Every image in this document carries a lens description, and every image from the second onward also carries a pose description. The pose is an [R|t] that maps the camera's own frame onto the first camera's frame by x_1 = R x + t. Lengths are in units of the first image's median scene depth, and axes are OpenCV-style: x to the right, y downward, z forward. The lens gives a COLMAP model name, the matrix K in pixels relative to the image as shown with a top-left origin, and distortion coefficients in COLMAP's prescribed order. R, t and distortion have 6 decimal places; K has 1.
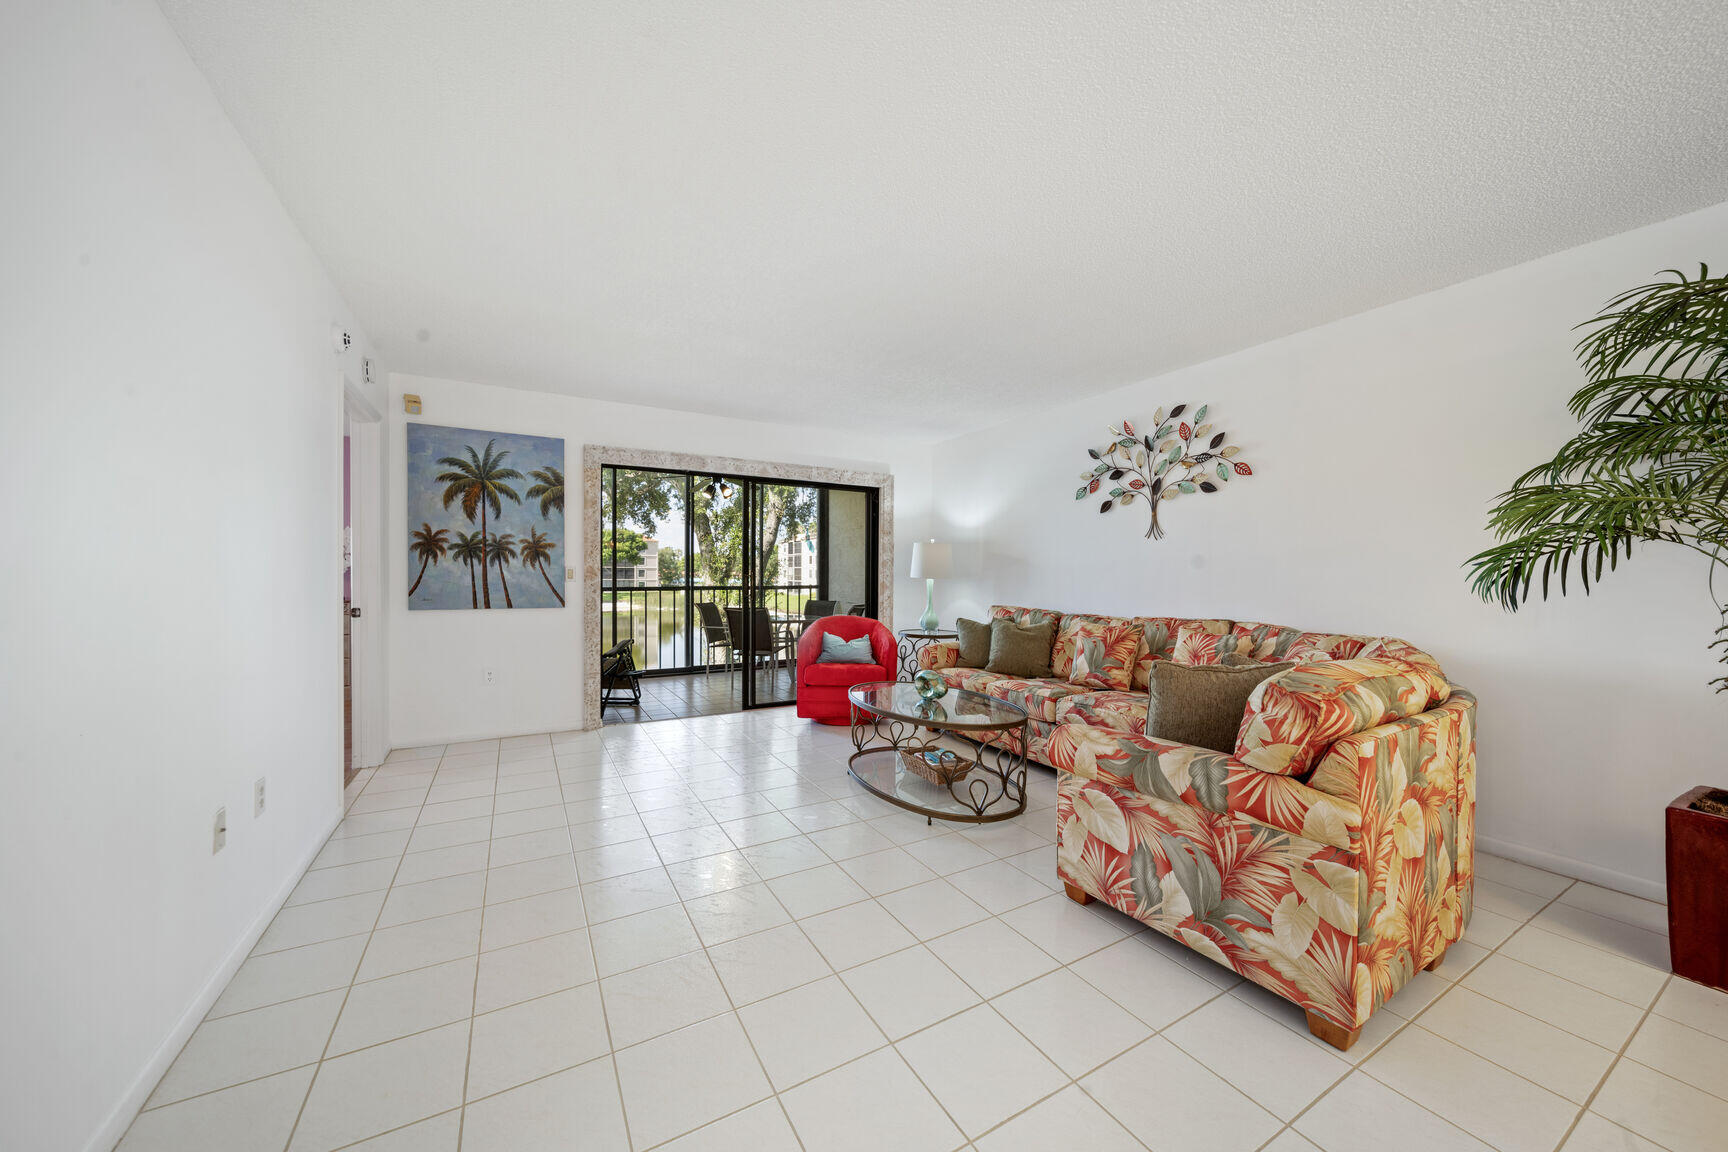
lens RADIAL K [[613.7, 0, 868.9], [0, 613.7, 582.0], [0, 0, 1]] dist [-0.000435, -0.000674]
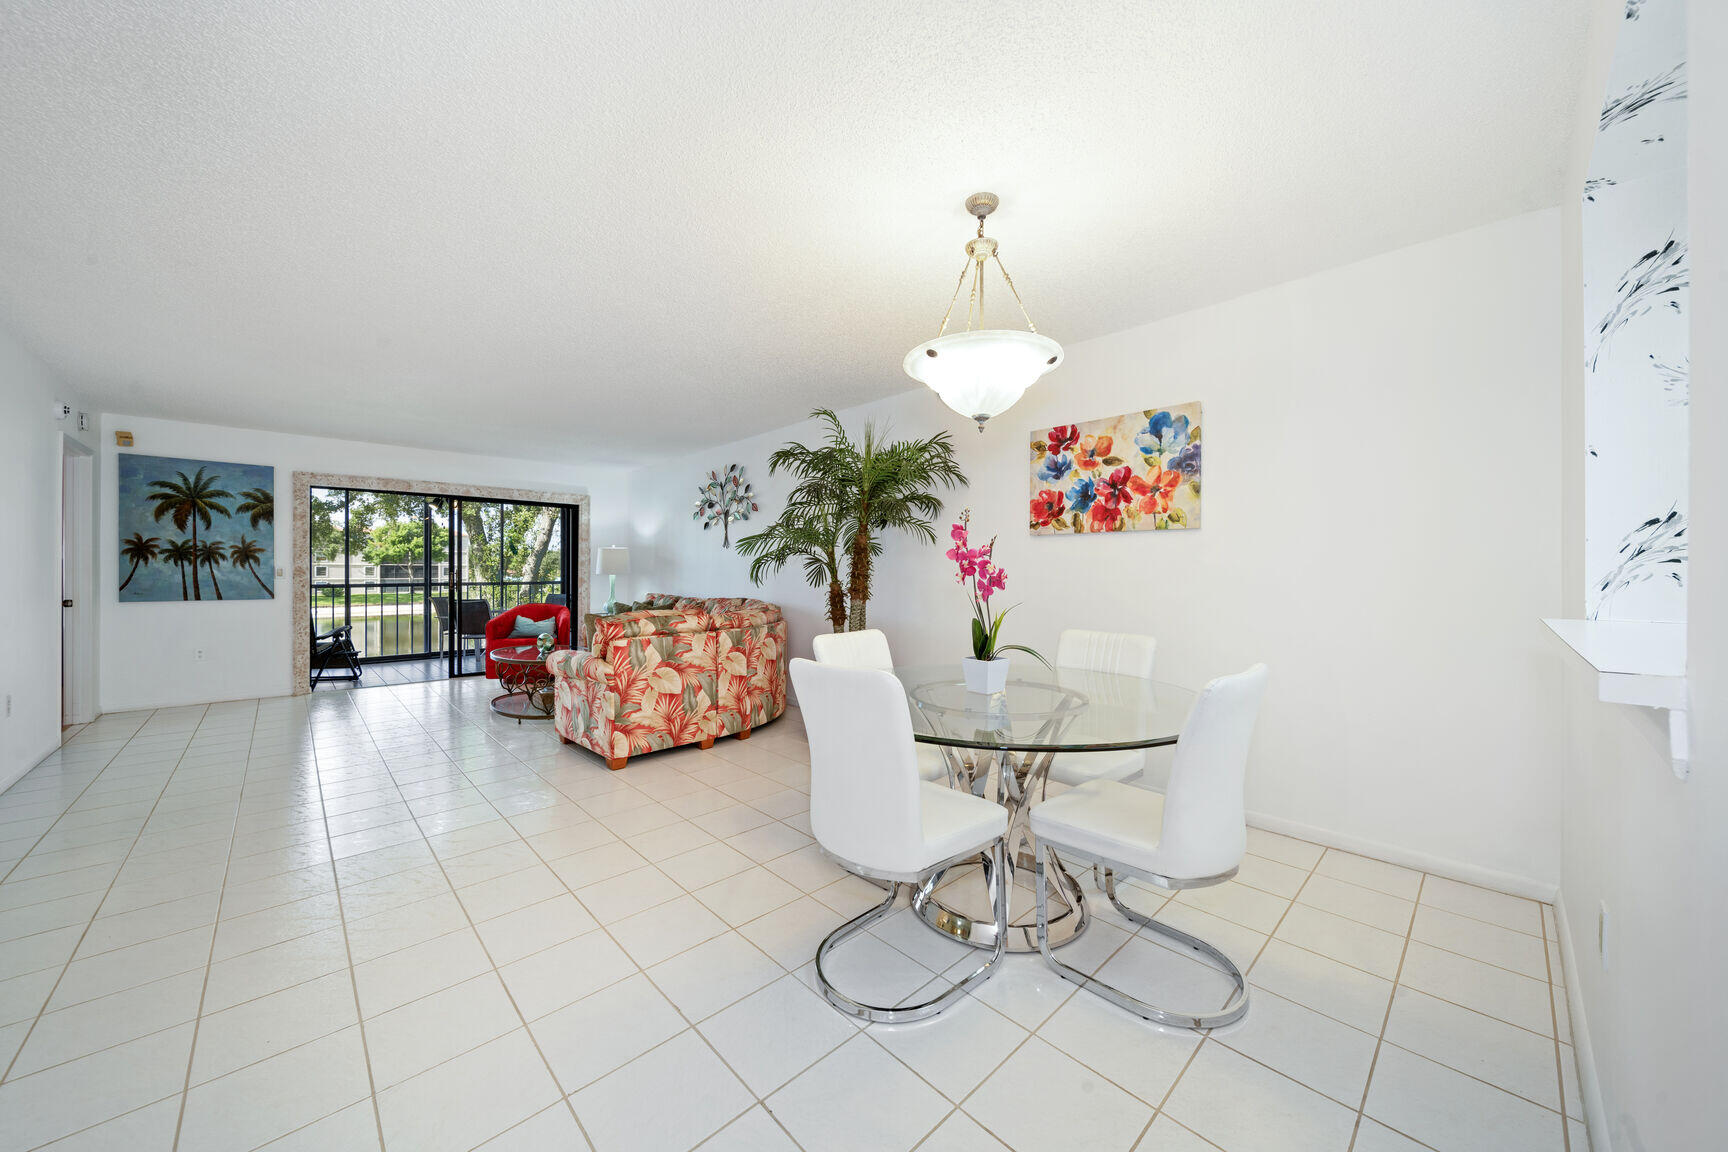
lens RADIAL K [[613.7, 0, 868.2], [0, 613.7, 572.2], [0, 0, 1]] dist [-0.000435, -0.000674]
pose [[0.970273, -0.004593, 0.241968, 0.408927], [0.007318, 0.999920, -0.010362, 0.008566], [-0.241901, 0.011824, 0.970229, -0.553751]]
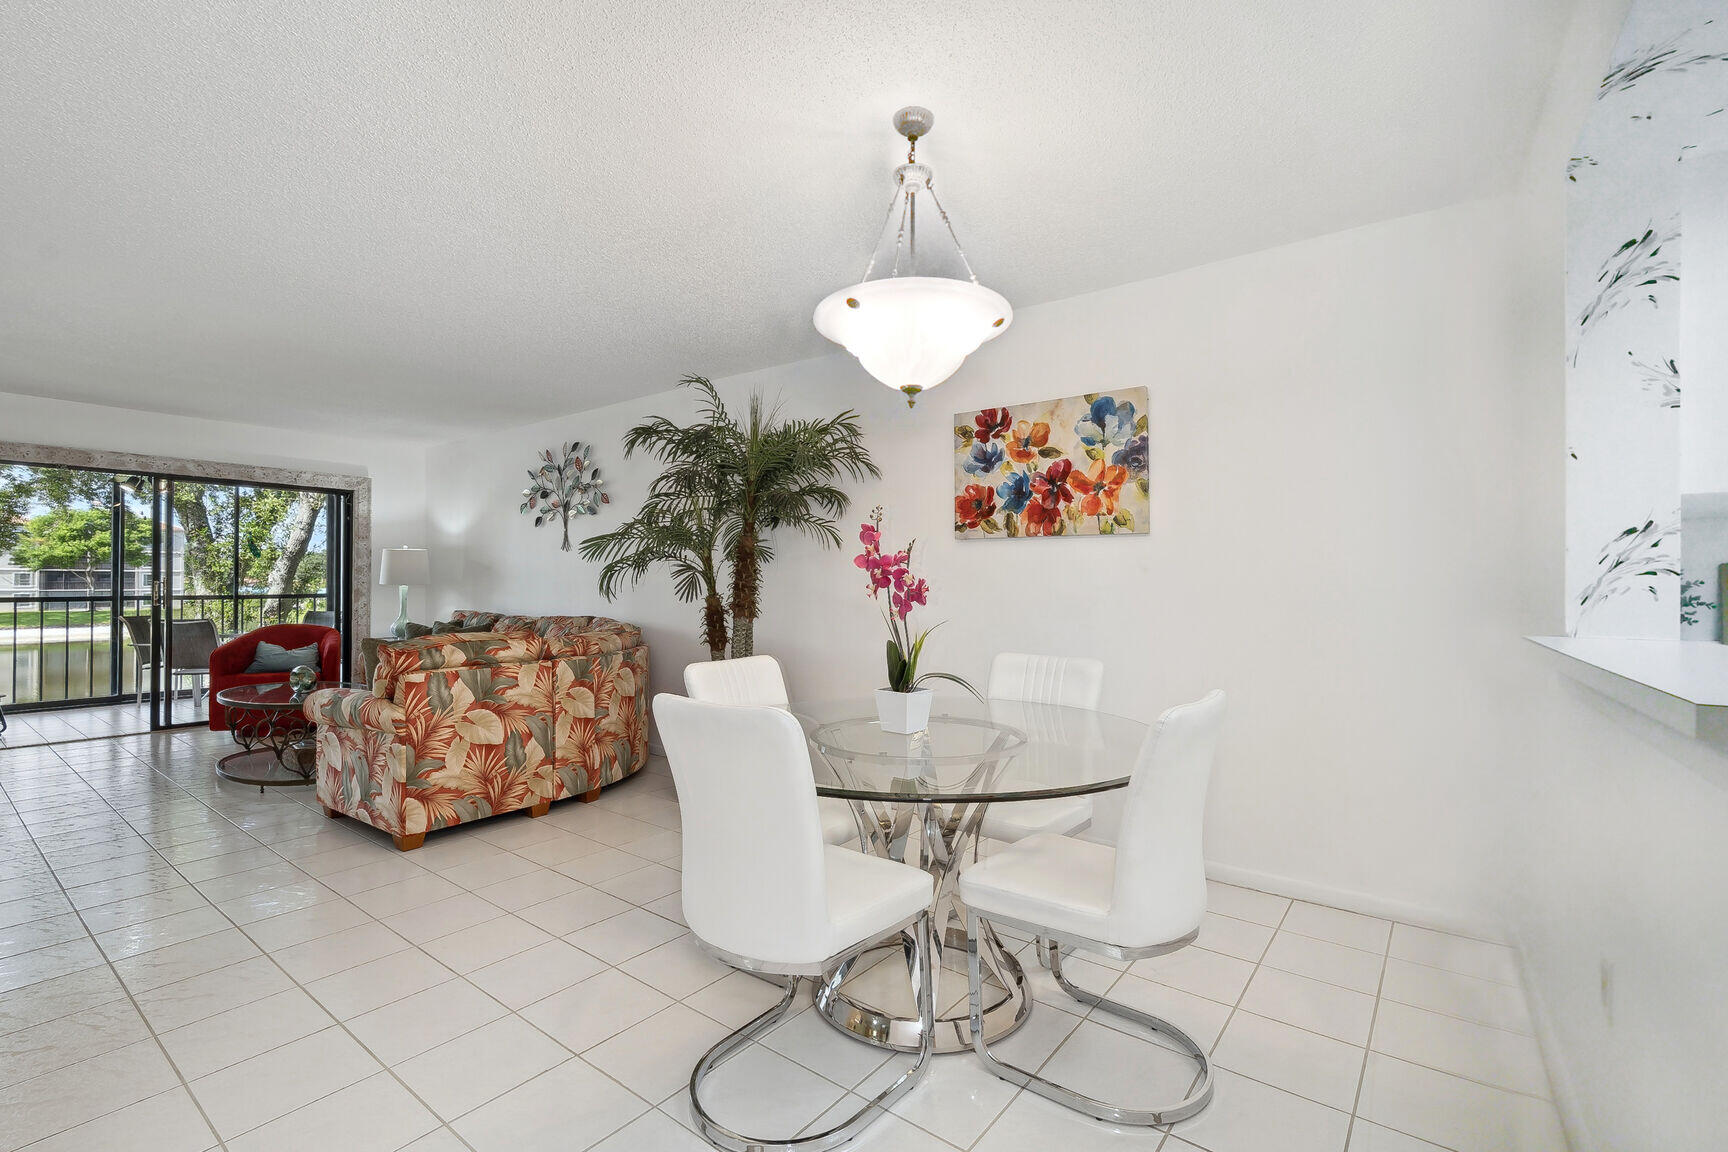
lens RADIAL K [[754.3, 0, 874.4], [0, 754.3, 580.1], [0, 0, 1]] dist [-0.001362, -0.000458]
pose [[0.917616, 0.000650, 0.397467, 0.405239], [0.005231, 0.999892, -0.013711, 0.008579], [-0.397433, 0.014660, 0.917514, -0.539131]]
